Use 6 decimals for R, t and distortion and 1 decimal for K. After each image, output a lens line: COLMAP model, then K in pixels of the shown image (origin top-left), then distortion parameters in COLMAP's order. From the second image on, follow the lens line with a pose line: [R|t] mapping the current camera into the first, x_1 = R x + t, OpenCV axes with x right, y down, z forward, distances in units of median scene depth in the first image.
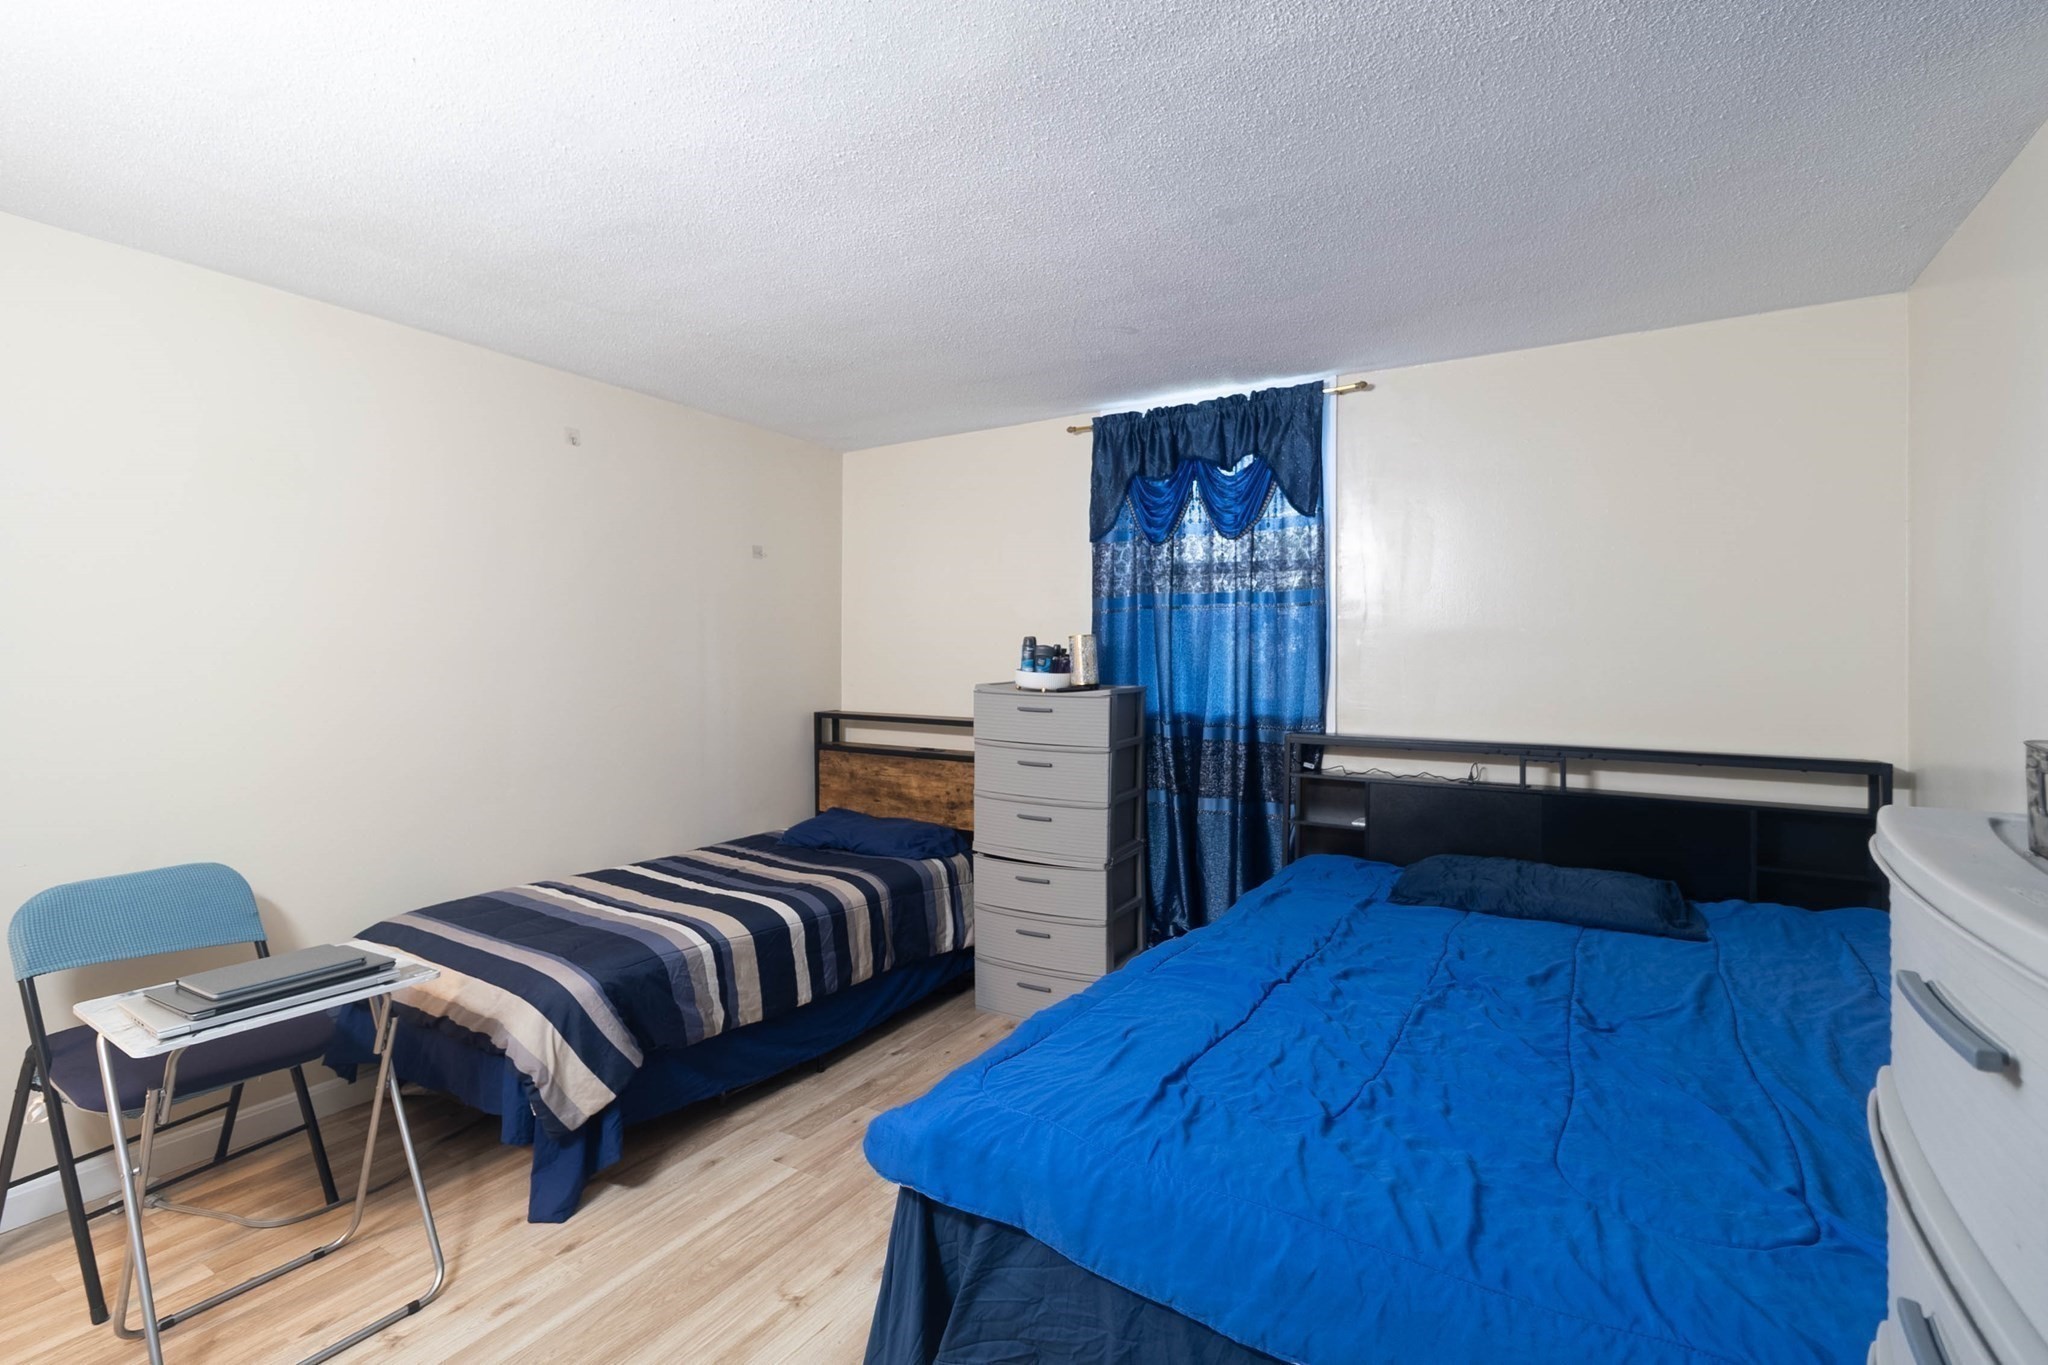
lens RADIAL K [[950.1, 0, 1027.6], [0, 950.1, 668.3], [0, 0, 1]] dist [0.014151, 0.000163]
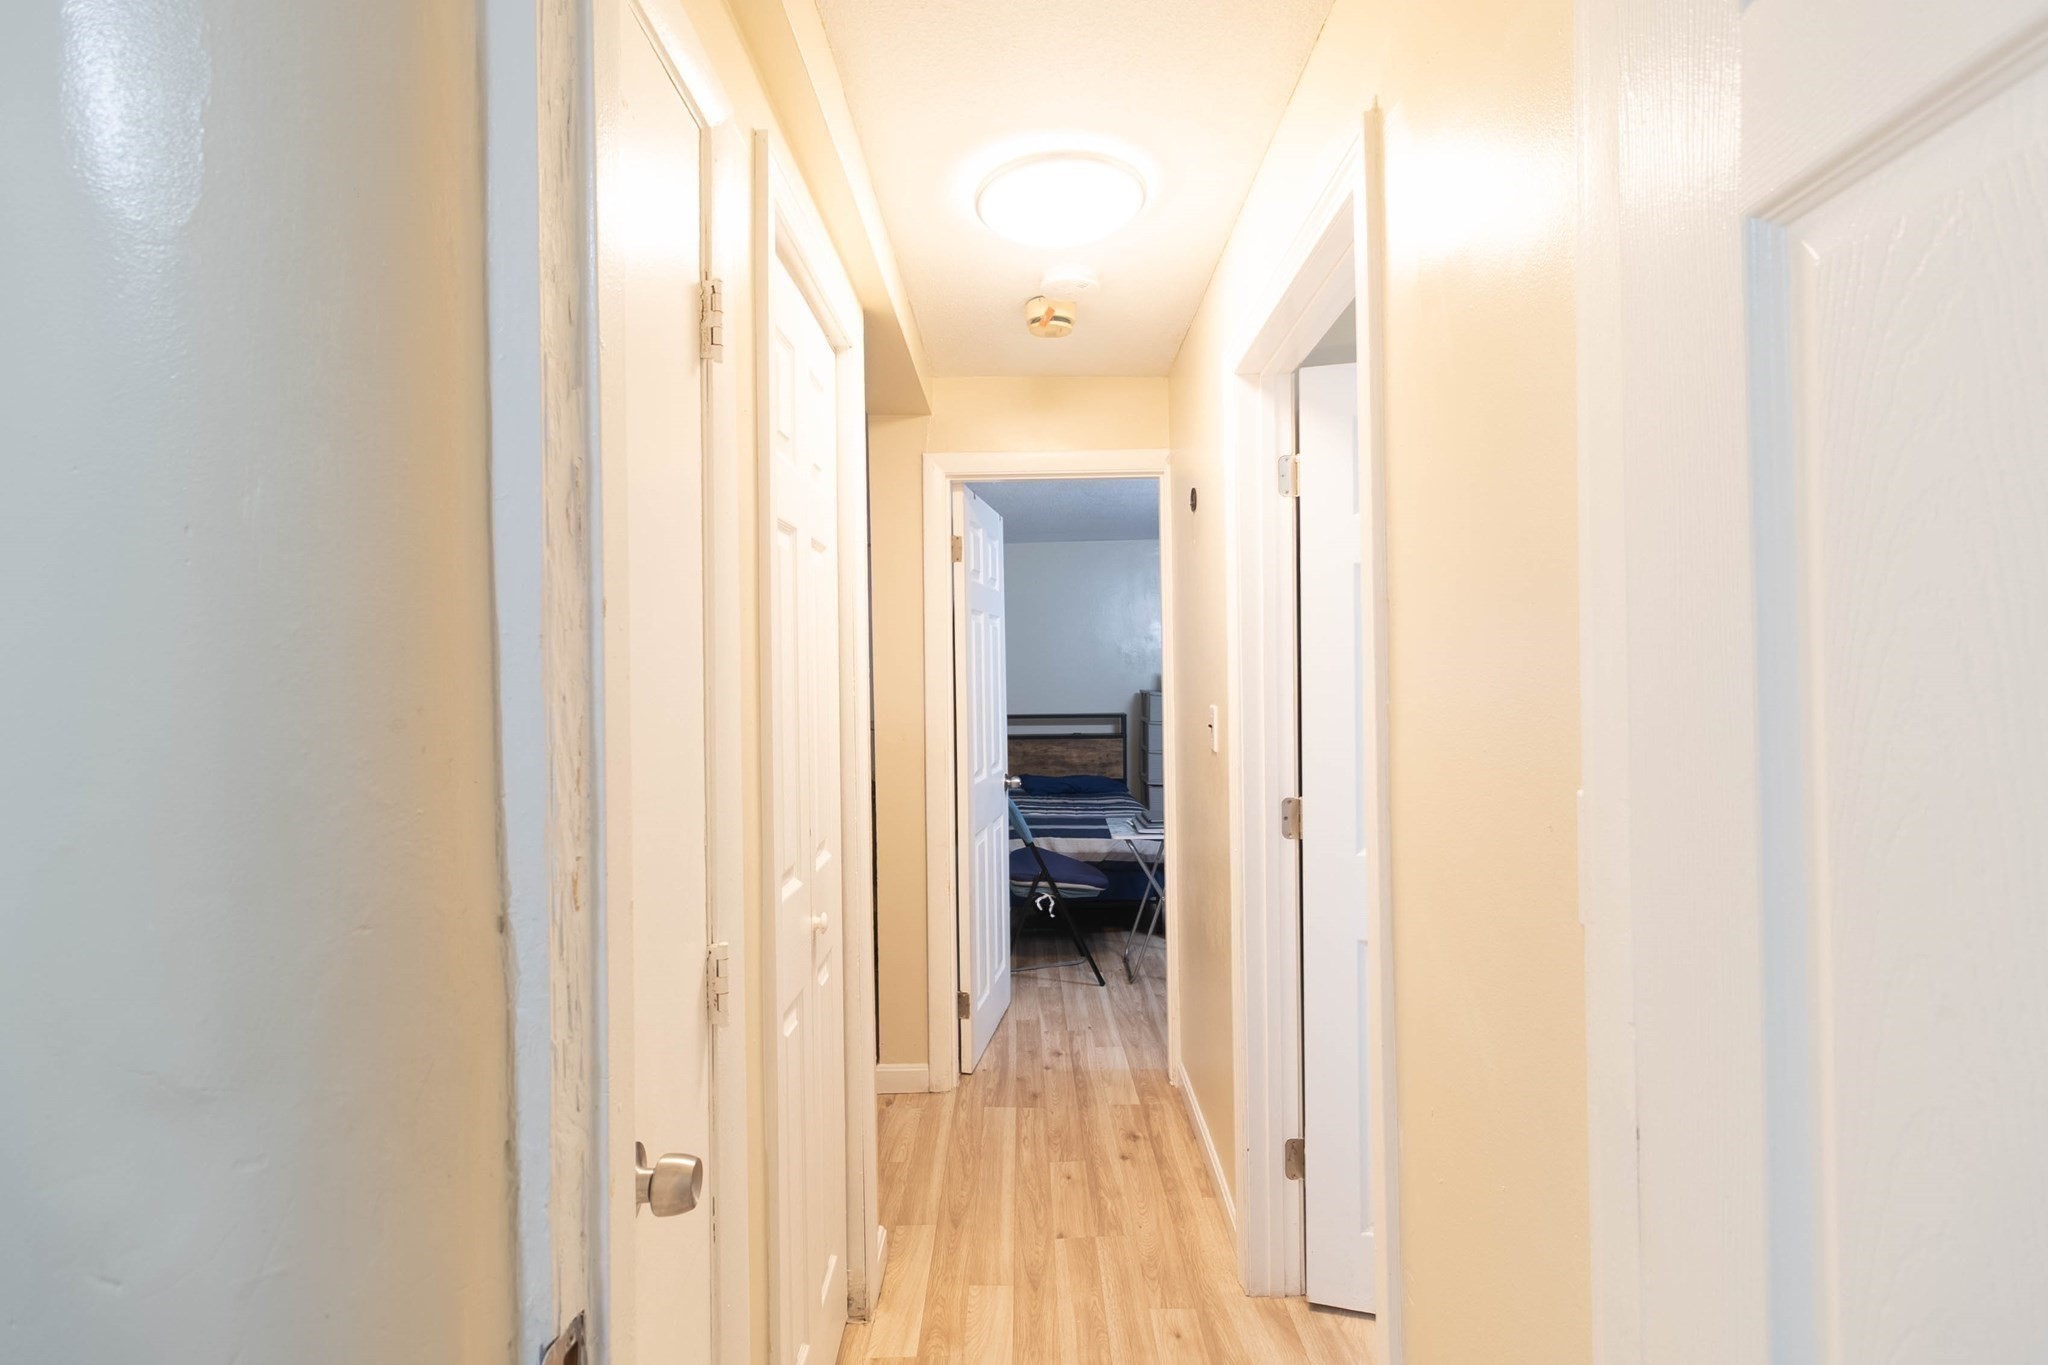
lens RADIAL K [[950.1, 0, 1019.1], [0, 950.1, 678.1], [0, 0, 1]] dist [0.014151, 0.000163]
pose [[0.846821, -0.026164, 0.531235, -1.207955], [0.029947, 0.999550, 0.001491, -0.018944], [-0.531035, 0.014646, 0.847223, -0.390605]]
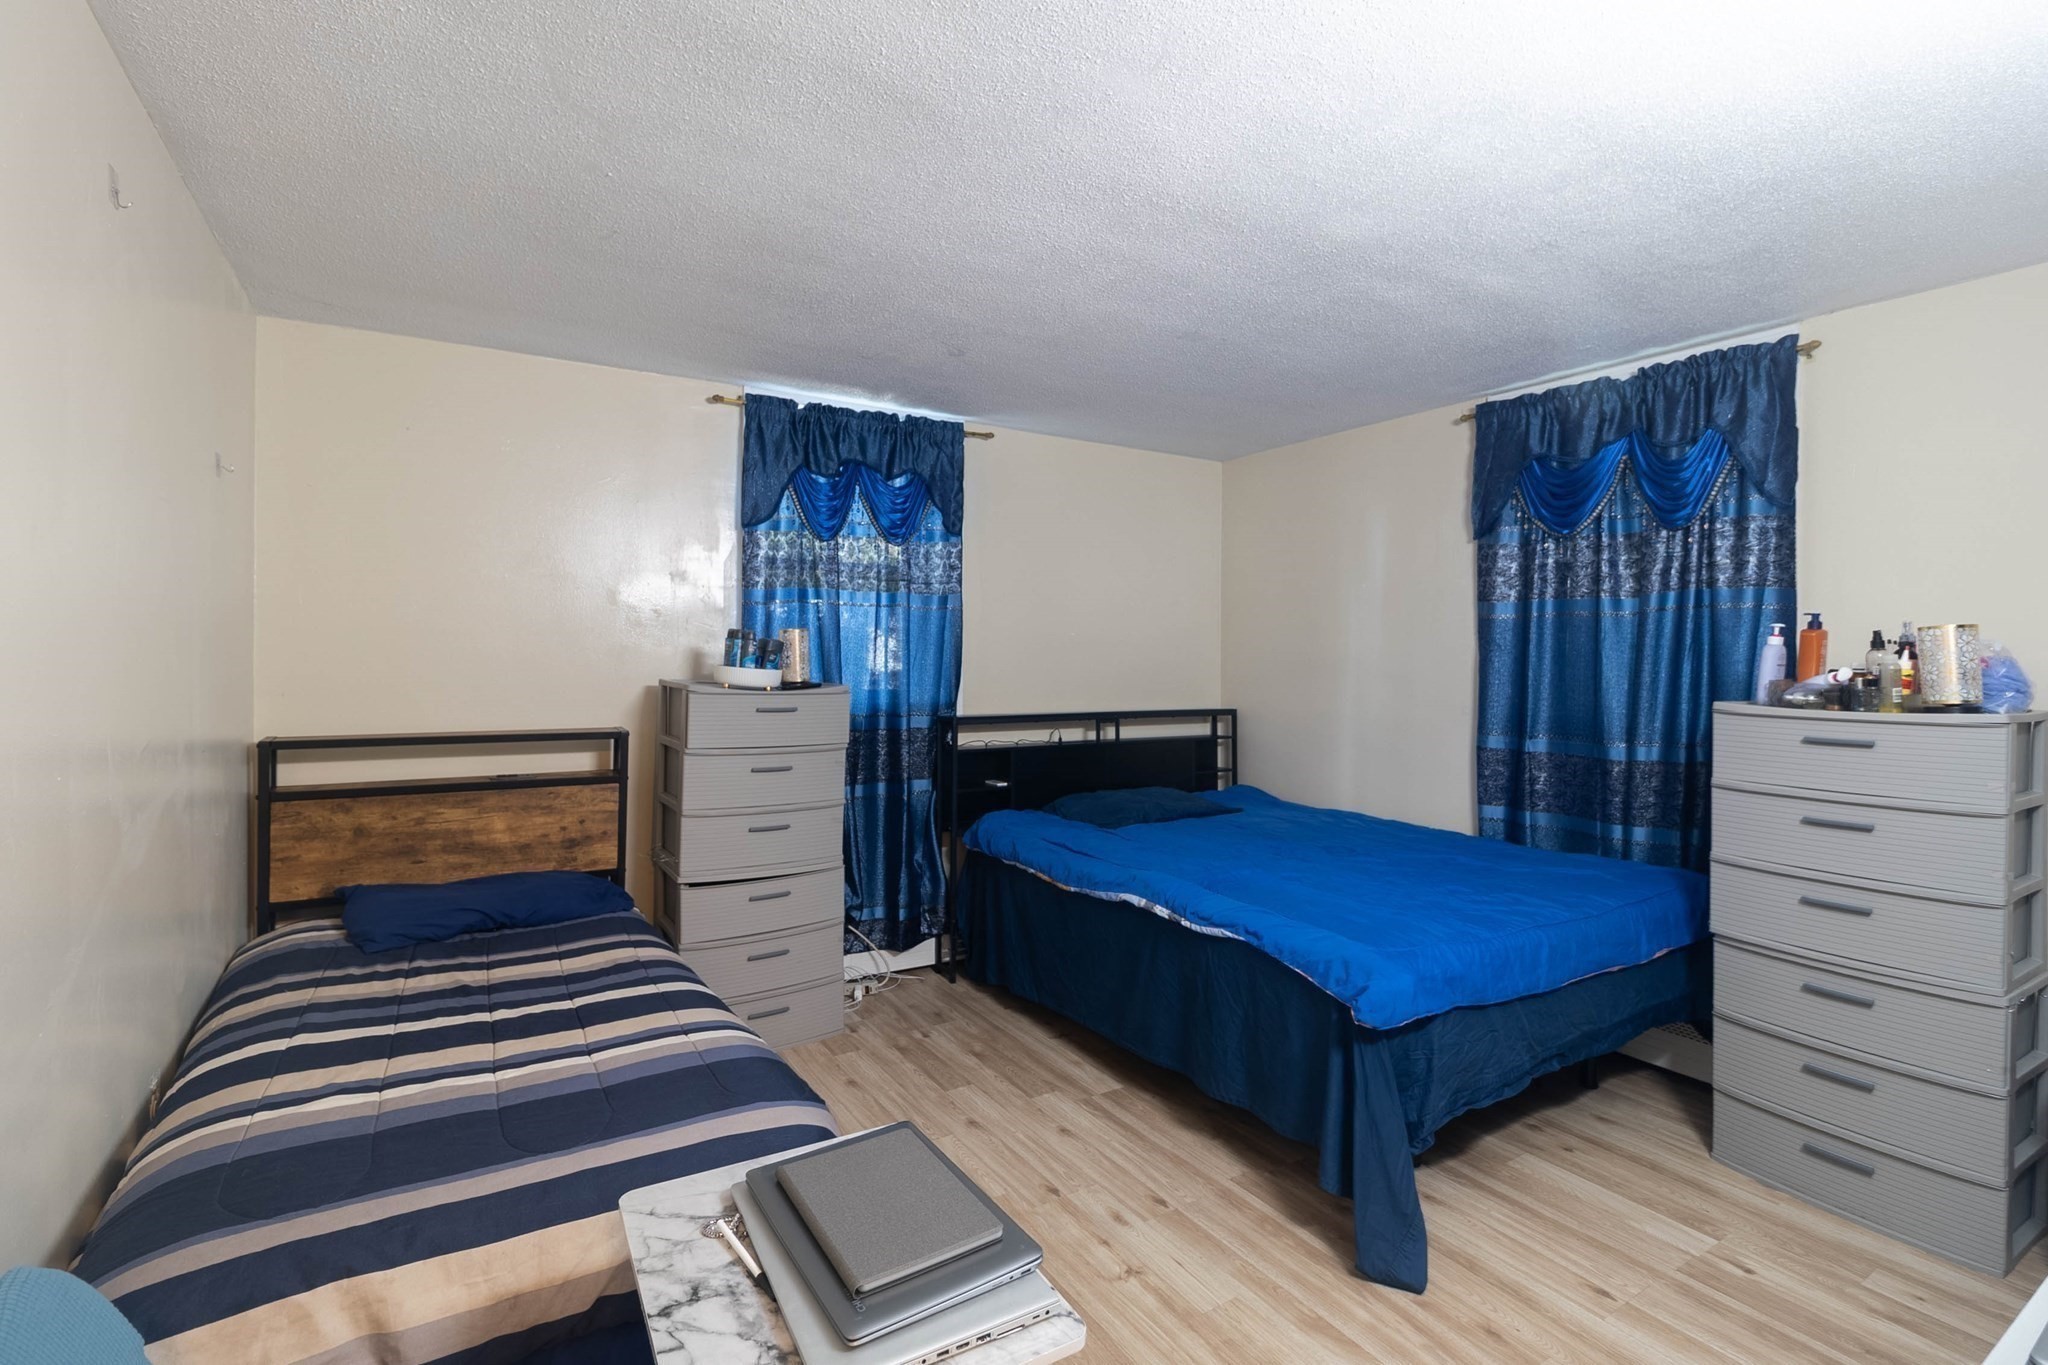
lens RADIAL K [[950.1, 0, 1026.7], [0, 950.1, 670.6], [0, 0, 1]] dist [0.014151, 0.000163]
pose [[0.439802, -0.017113, 0.897932, -0.669478], [0.005265, 0.999850, 0.016477, -0.007606], [-0.898079, -0.002519, 0.439826, 0.357929]]
